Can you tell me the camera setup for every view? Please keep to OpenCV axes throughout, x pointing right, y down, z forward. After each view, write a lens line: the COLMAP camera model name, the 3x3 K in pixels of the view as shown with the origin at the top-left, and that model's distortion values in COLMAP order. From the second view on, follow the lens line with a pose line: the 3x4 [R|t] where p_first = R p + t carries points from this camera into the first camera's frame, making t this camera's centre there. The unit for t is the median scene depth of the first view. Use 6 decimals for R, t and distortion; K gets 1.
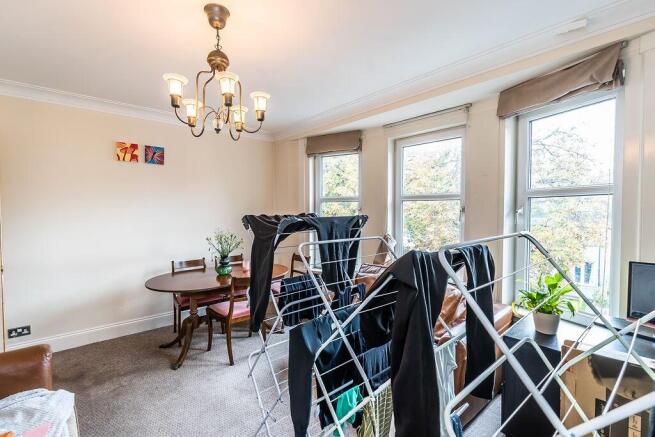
lens RADIAL K [[306.3, 0, 327.5], [0, 306.3, 218.5], [0, 0, 1]] dist [-0.000415, -0.000060]
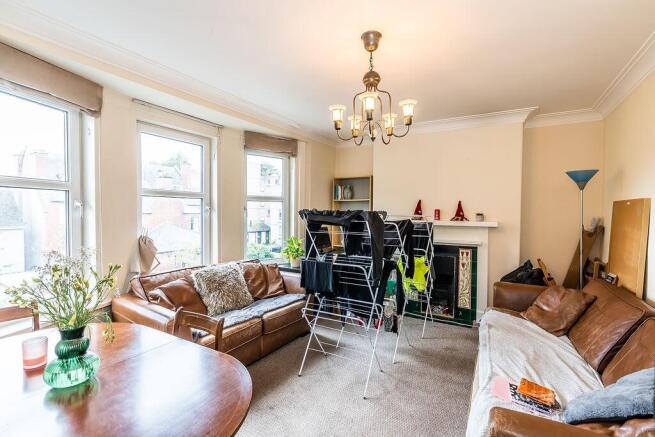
lens RADIAL K [[306.3, 0, 327.5], [0, 306.3, 218.5], [0, 0, 1]] dist [-0.000415, -0.000060]
pose [[-0.308465, -0.015751, 0.951105, -0.872423], [0.026568, 0.999330, 0.025166, 0.002087], [-0.950865, 0.033032, -0.307840, 0.926089]]
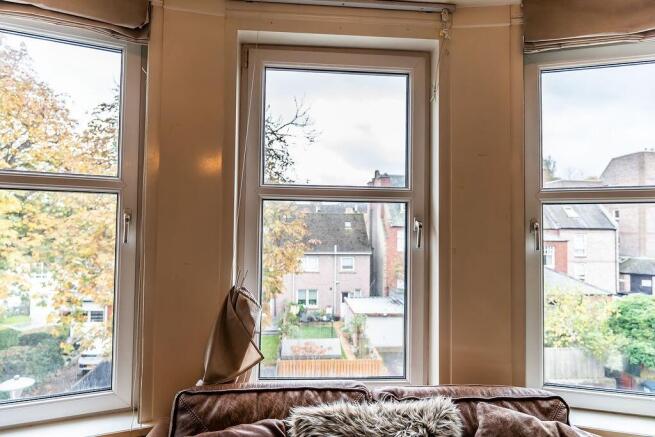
lens RADIAL K [[383.8, 0, 327.5], [0, 383.8, 218.5], [0, 0, 1]] dist [0.001287, 0.000482]
pose [[0.606965, 0.049033, 0.793215, -0.132683], [0.009353, 0.997585, -0.068823, 0.007701], [-0.794674, 0.049192, 0.605040, 0.754861]]
